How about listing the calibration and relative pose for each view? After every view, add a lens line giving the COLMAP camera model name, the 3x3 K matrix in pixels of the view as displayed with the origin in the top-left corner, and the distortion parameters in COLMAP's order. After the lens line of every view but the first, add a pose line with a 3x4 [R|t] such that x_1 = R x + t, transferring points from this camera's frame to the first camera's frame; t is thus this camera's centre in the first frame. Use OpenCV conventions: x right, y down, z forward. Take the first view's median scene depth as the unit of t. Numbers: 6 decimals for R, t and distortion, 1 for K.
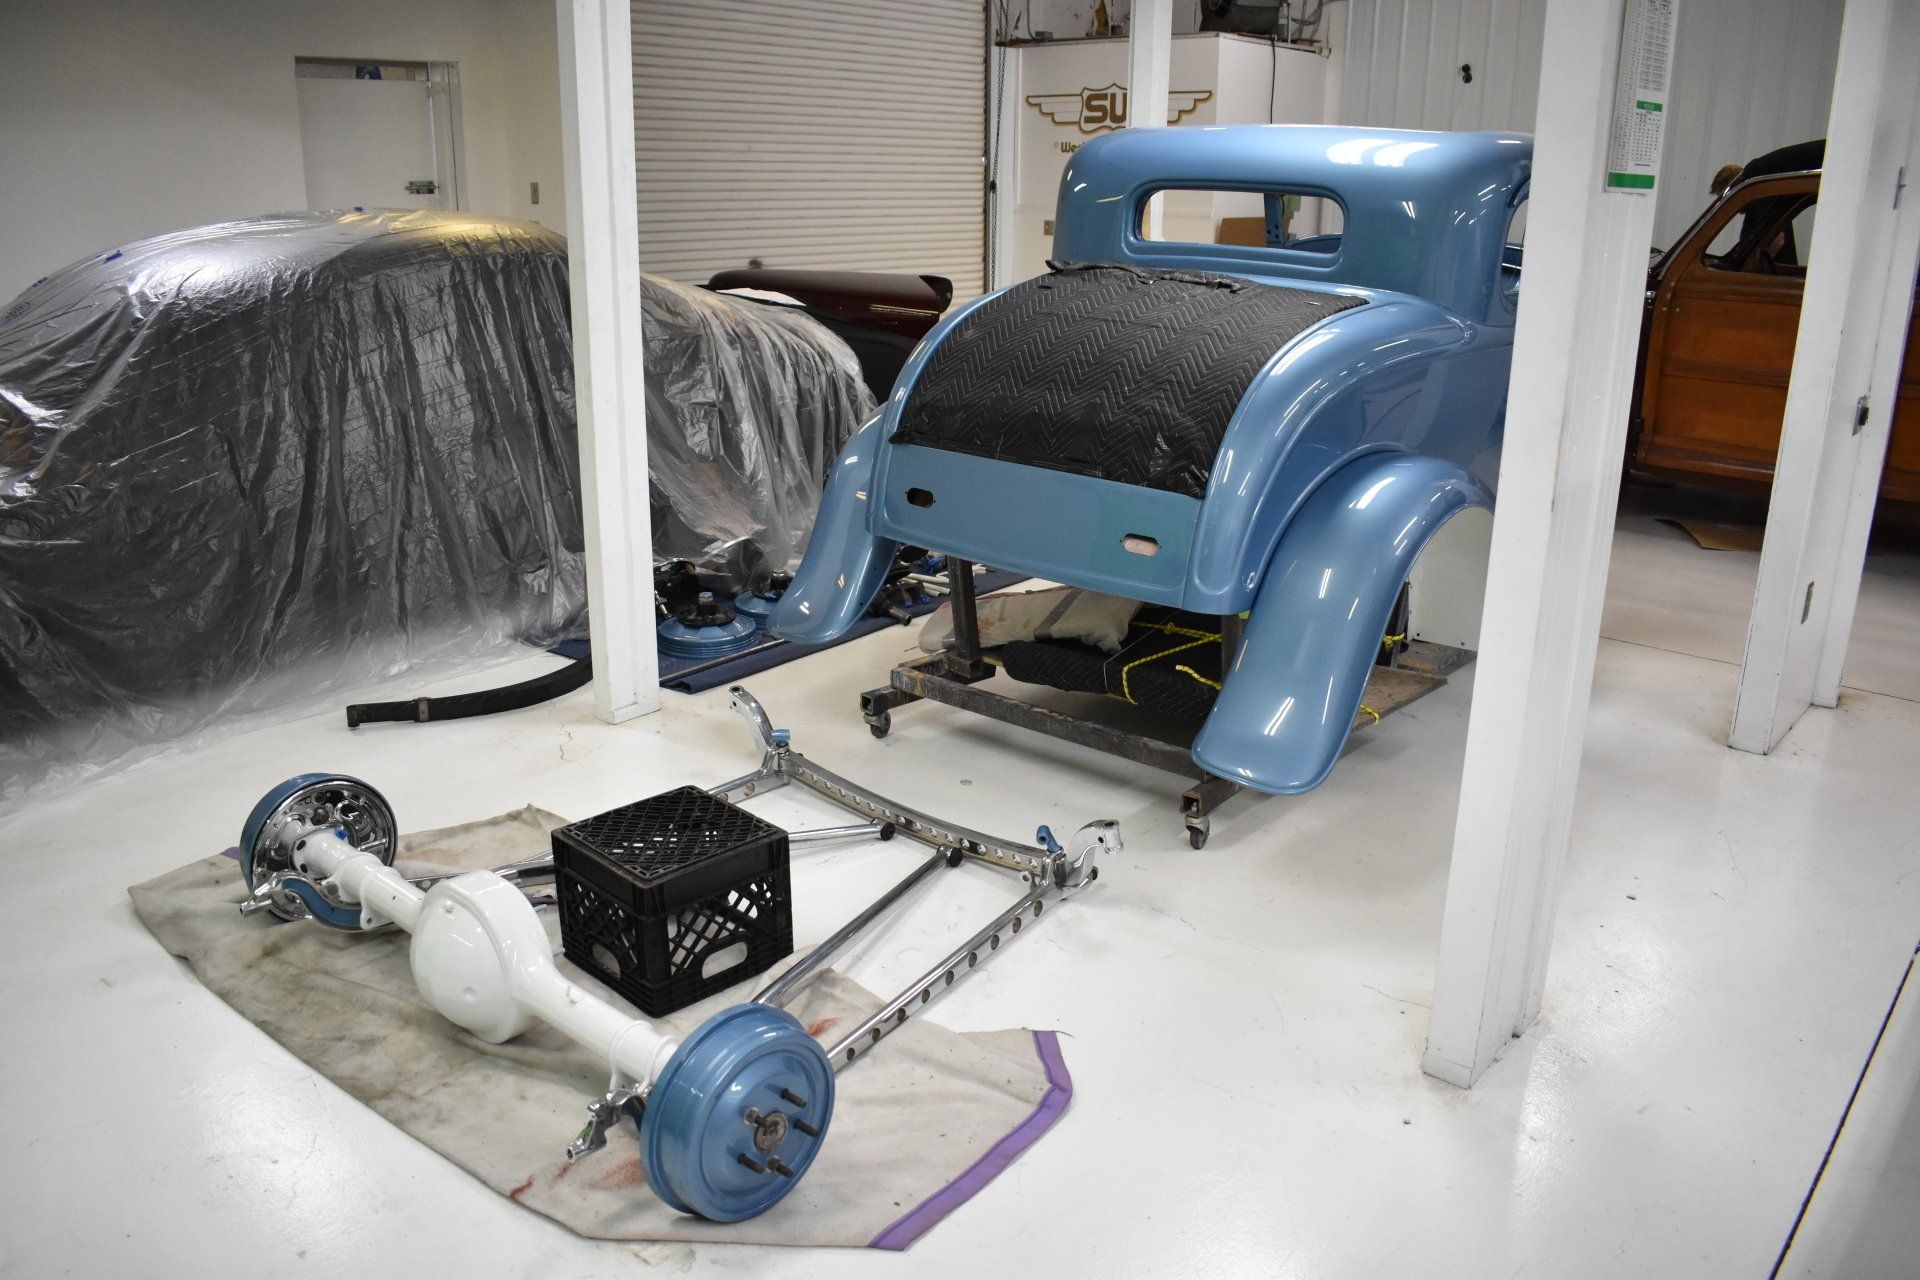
lens RADIAL K [[1497.9, 0, 960.0], [0, 1497.9, 640.0], [0, 0, 1]] dist [-0.110271, 0.031530]
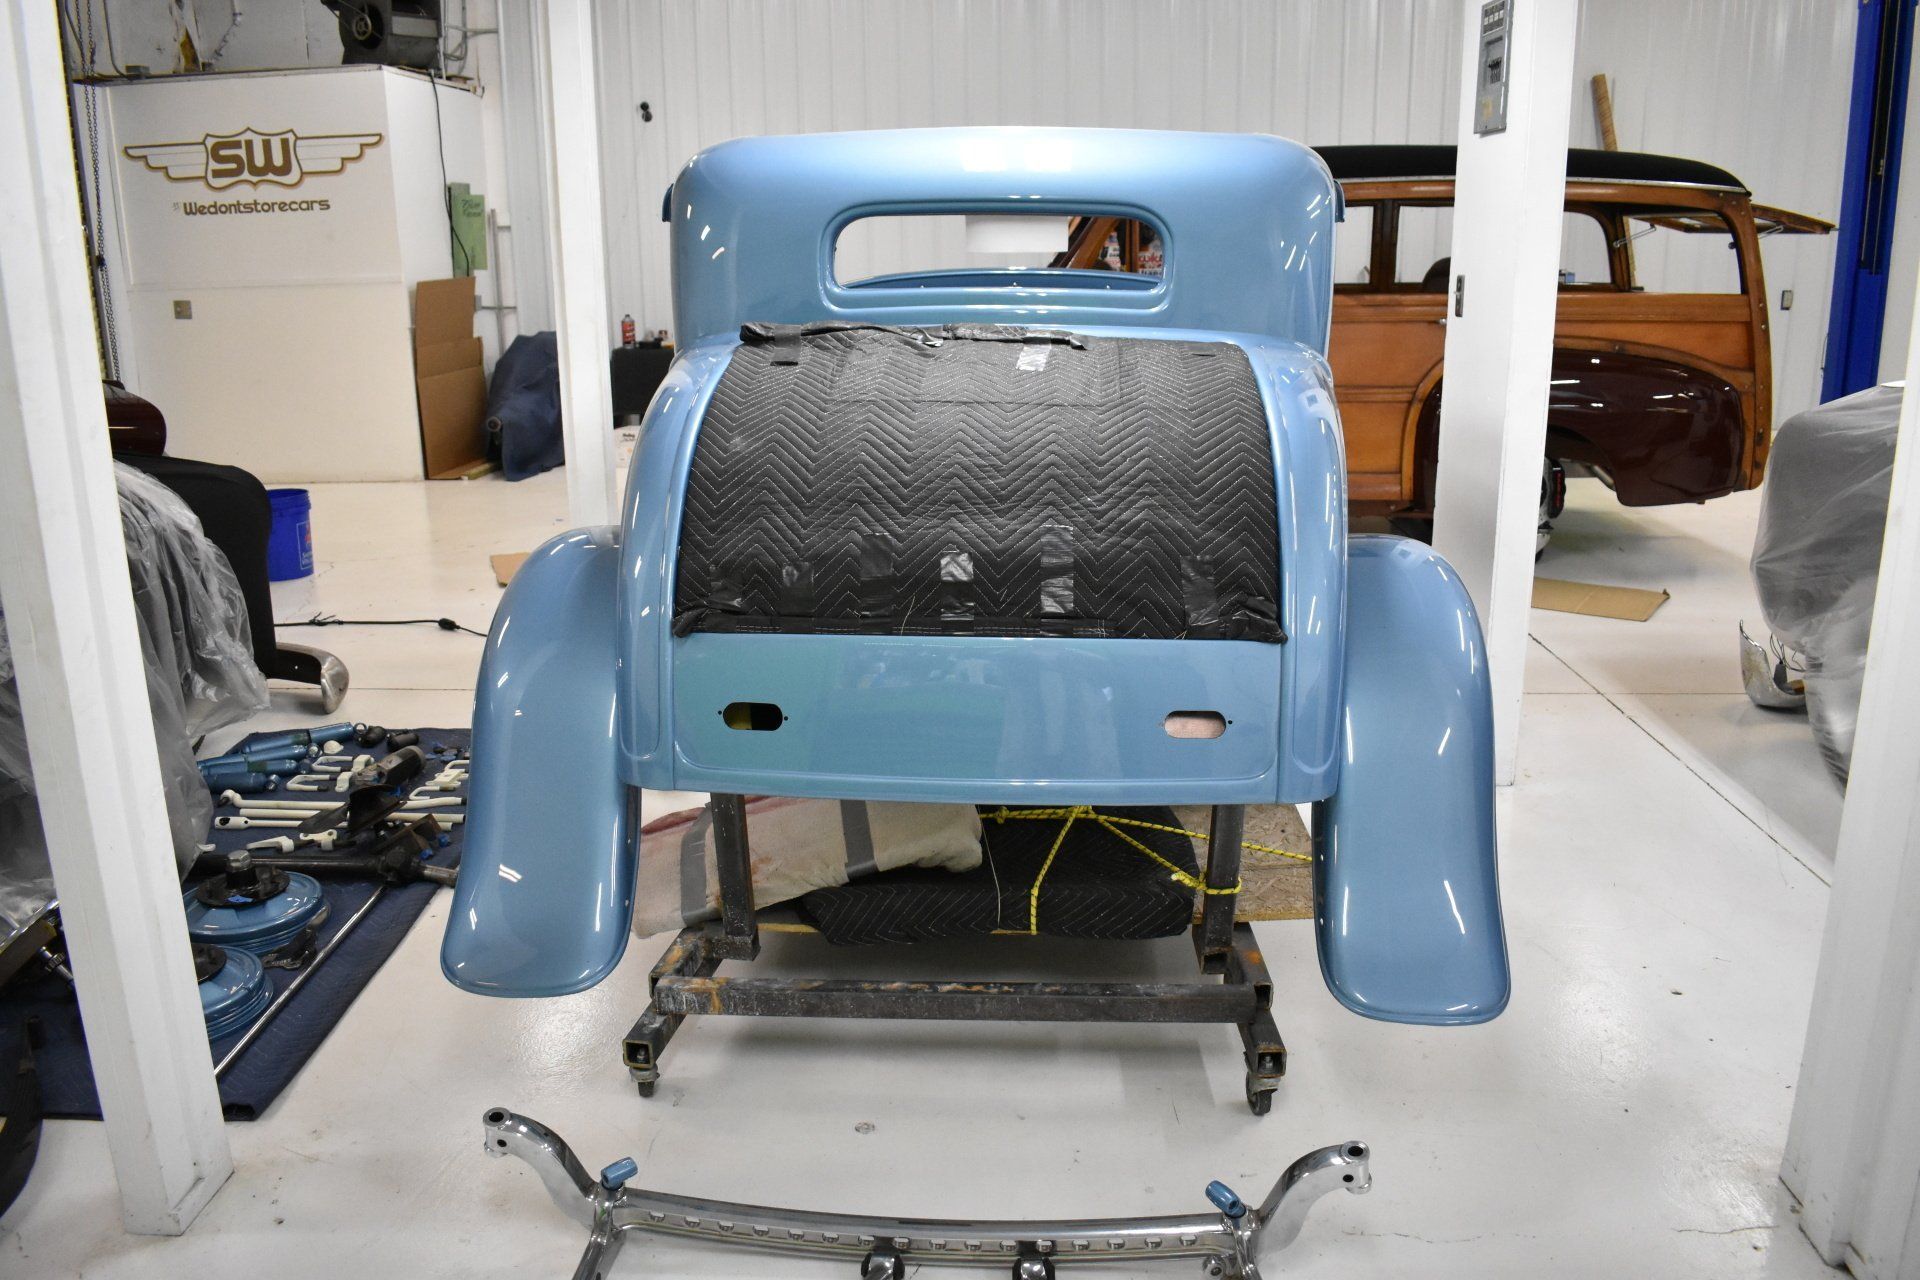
lens RADIAL K [[1497.9, 0, 960.0], [0, 1497.9, 640.0], [0, 0, 1]] dist [-0.110271, 0.031530]
pose [[0.788989, -0.179218, 0.587688, -0.109293], [0.202200, 0.978970, 0.027082, -0.043687], [-0.580182, 0.097463, 0.808634, 0.158509]]
